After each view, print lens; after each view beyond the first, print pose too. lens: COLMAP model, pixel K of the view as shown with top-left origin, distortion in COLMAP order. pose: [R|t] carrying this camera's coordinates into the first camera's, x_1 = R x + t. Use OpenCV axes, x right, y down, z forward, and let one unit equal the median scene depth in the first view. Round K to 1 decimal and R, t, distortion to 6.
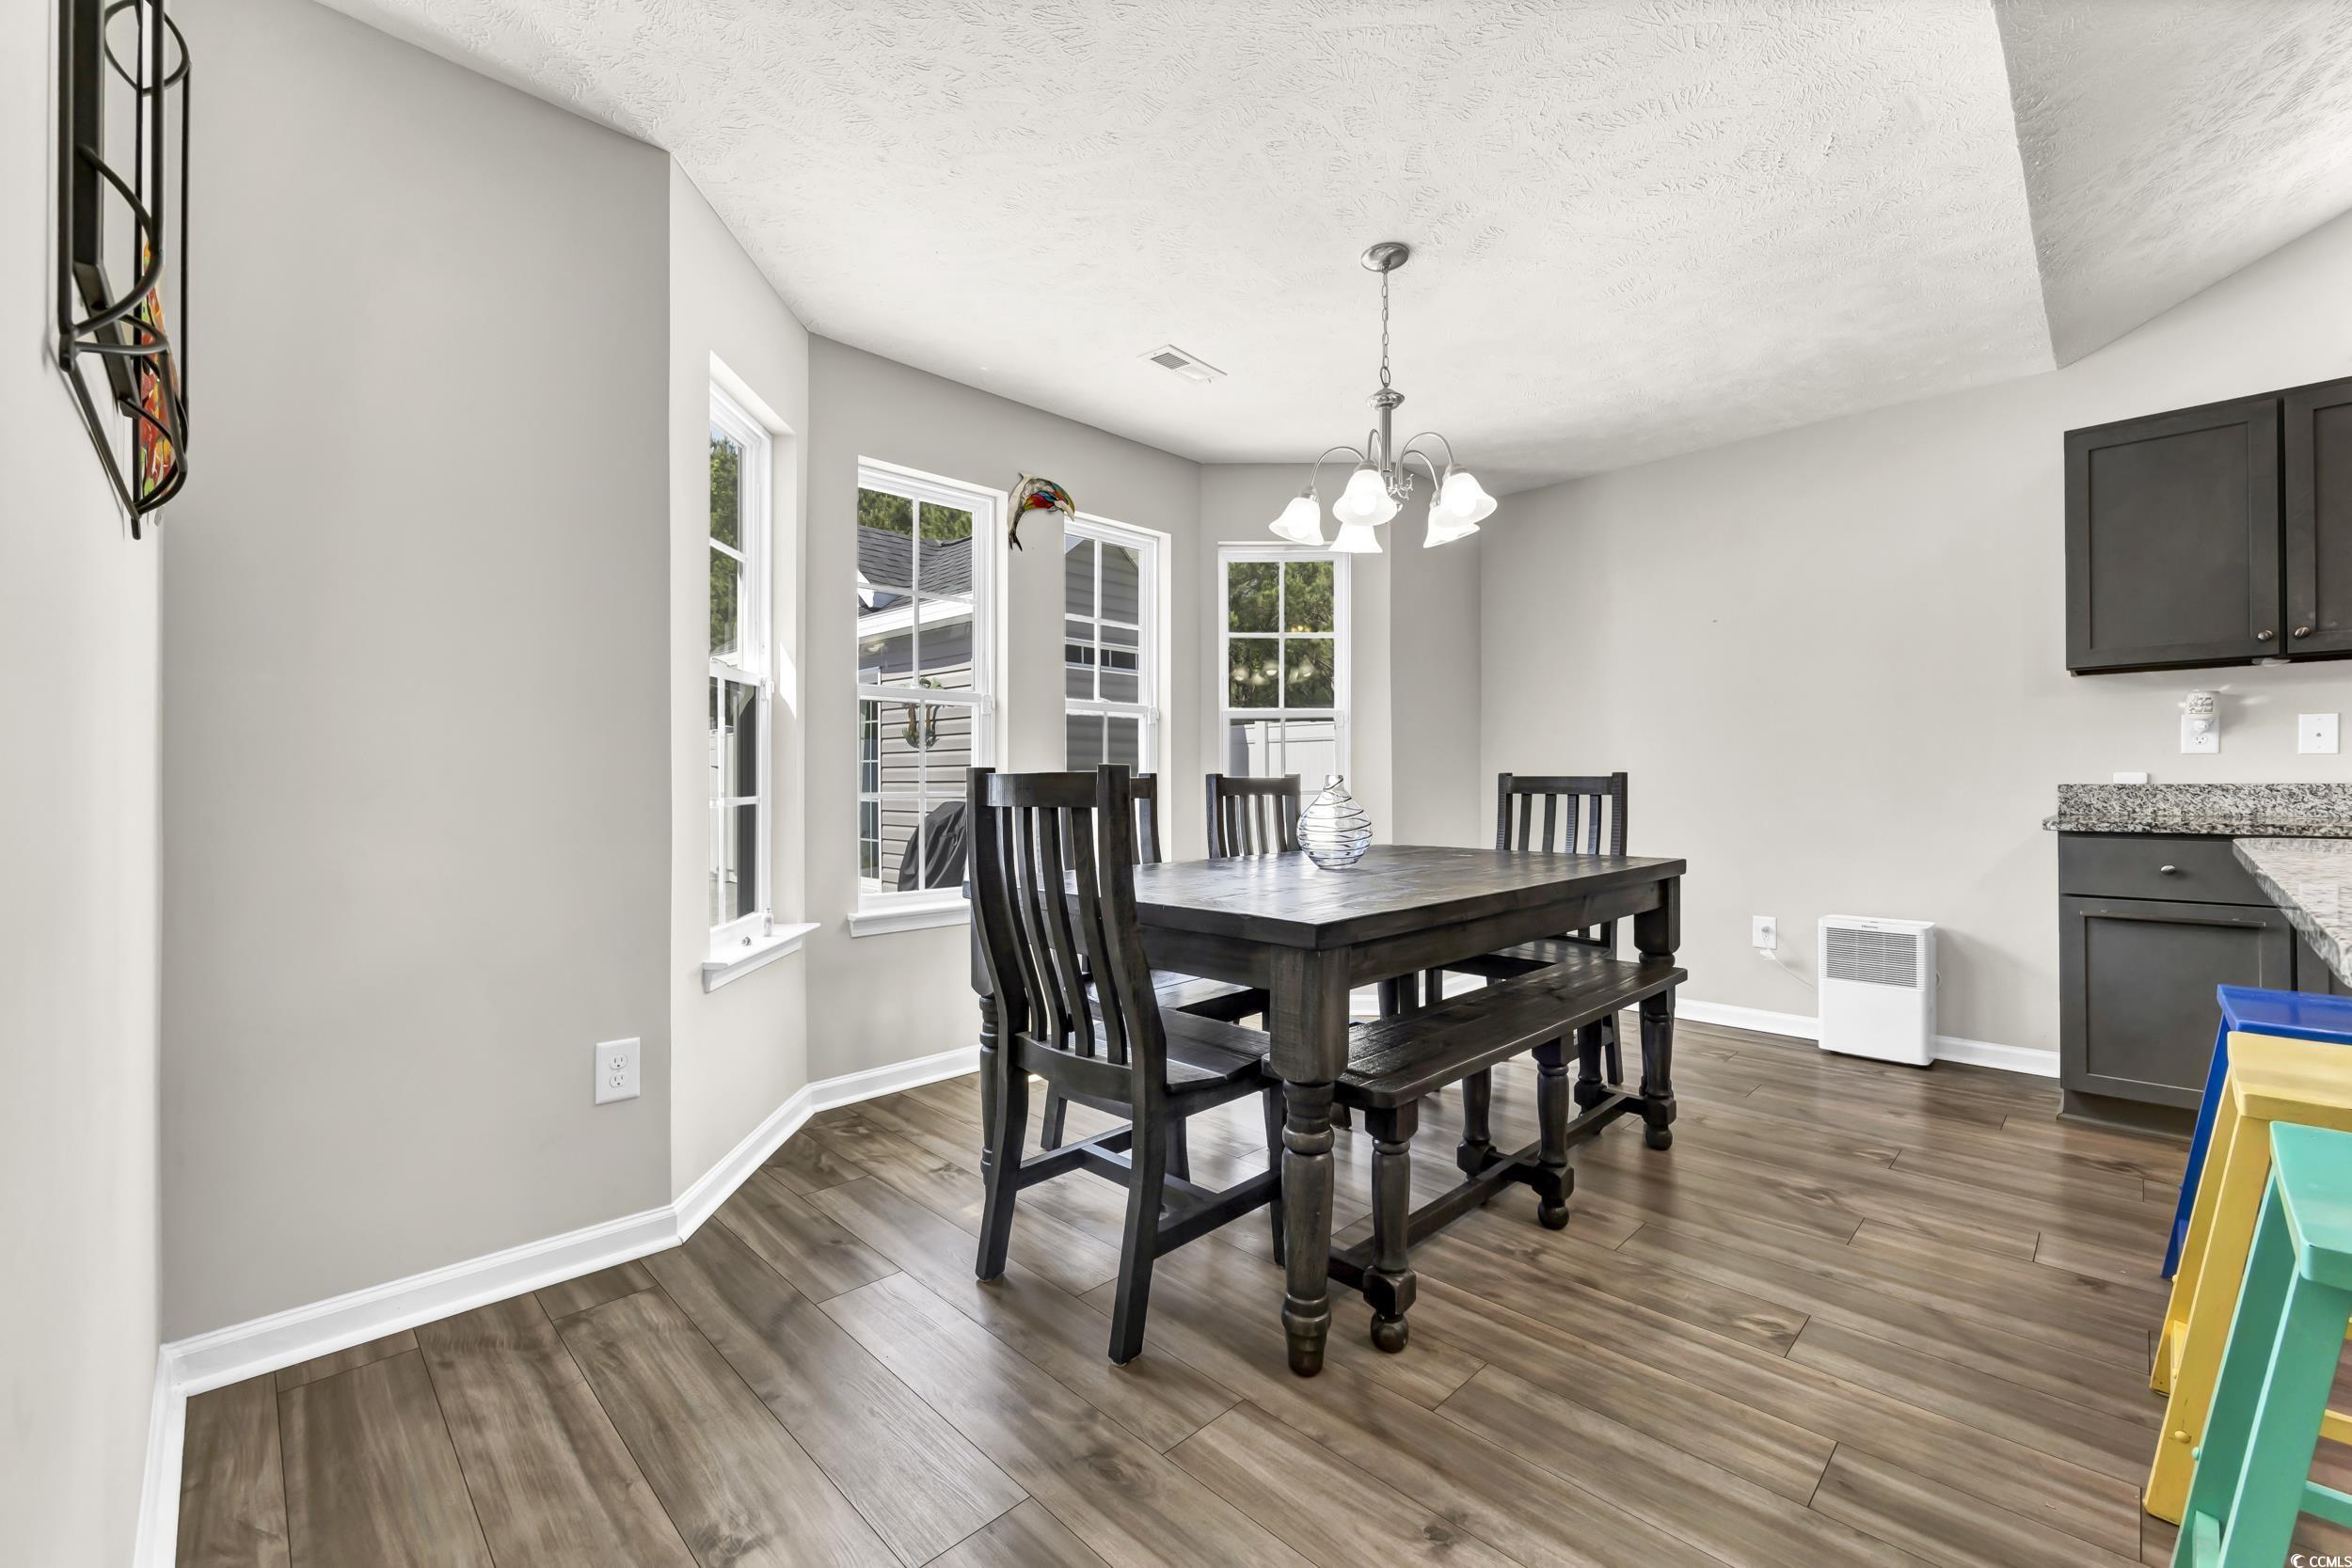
lens RADIAL K [[971.5, 0, 1170.4], [0, 971.5, 786.4], [0, 0, 1]] dist [0.020002, 0.000116]
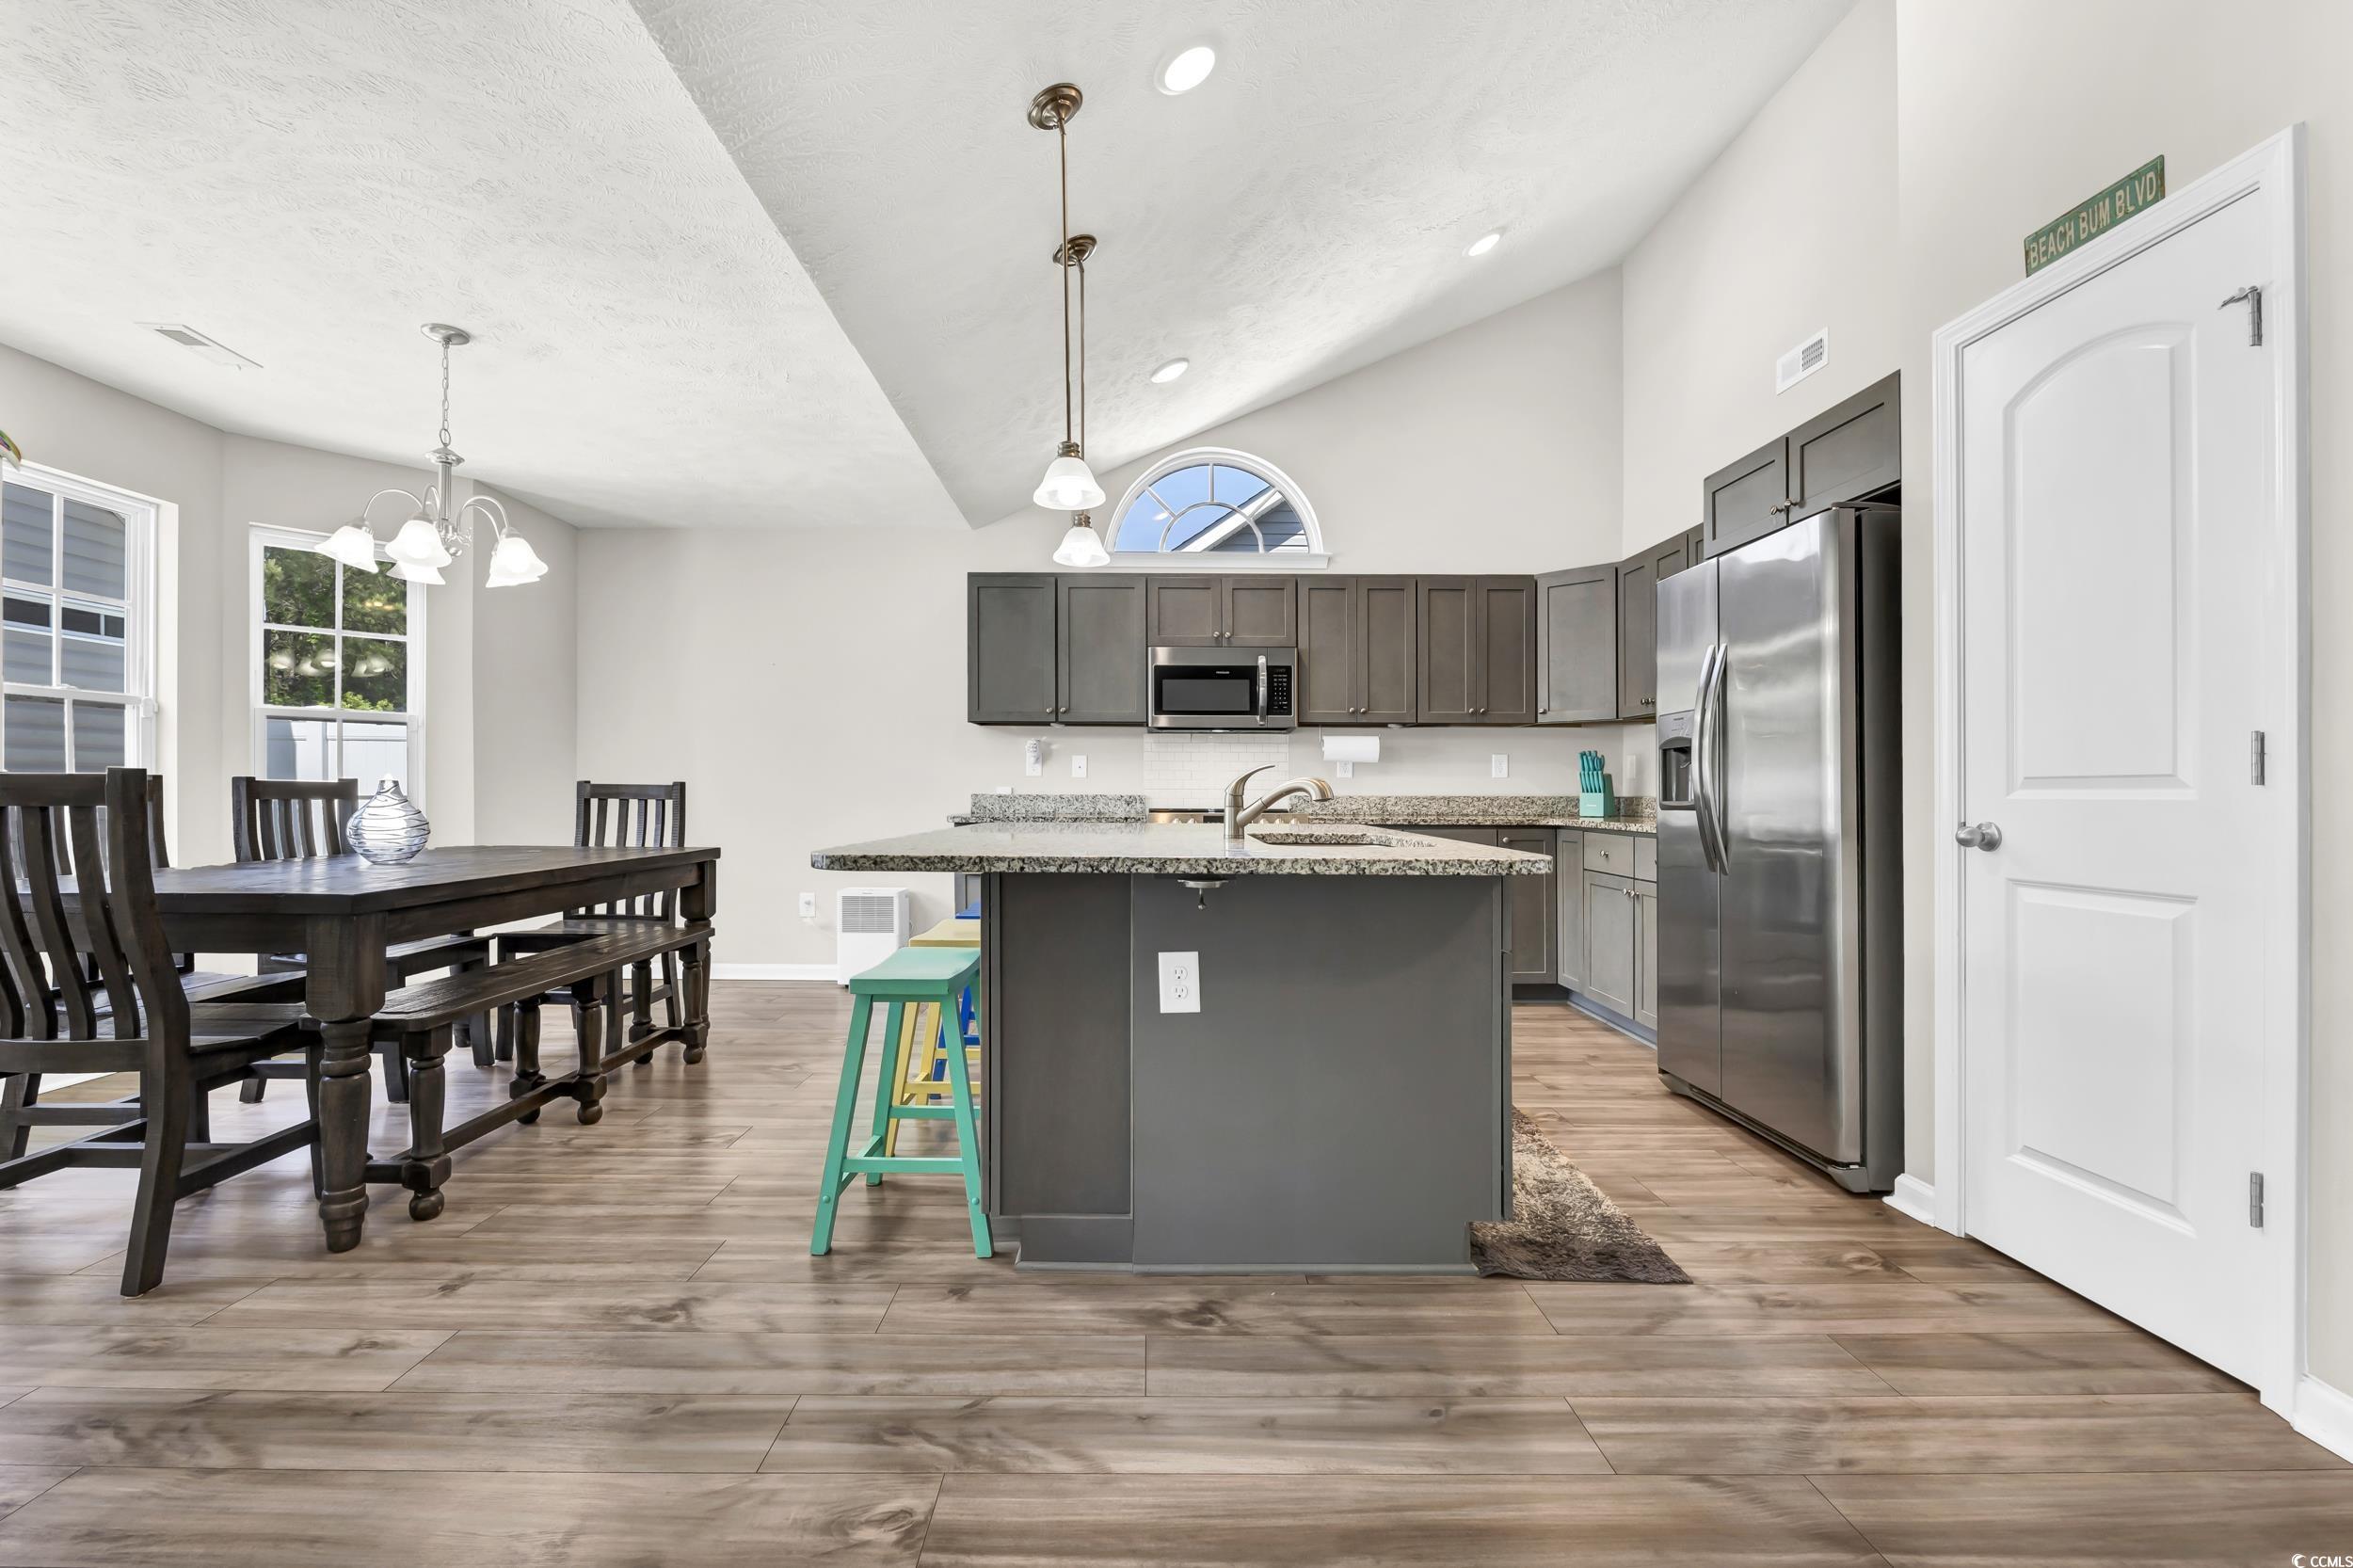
lens RADIAL K [[991.1, 0, 1165.8], [0, 991.1, 799.5], [0, 0, 1]] dist [-0.001094, -0.003222]
pose [[0.696603, 0.001792, 0.717454, -0.023166], [-0.005619, 0.999980, 0.002957, 0.001381], [-0.717435, -0.006091, 0.696599, -0.388663]]
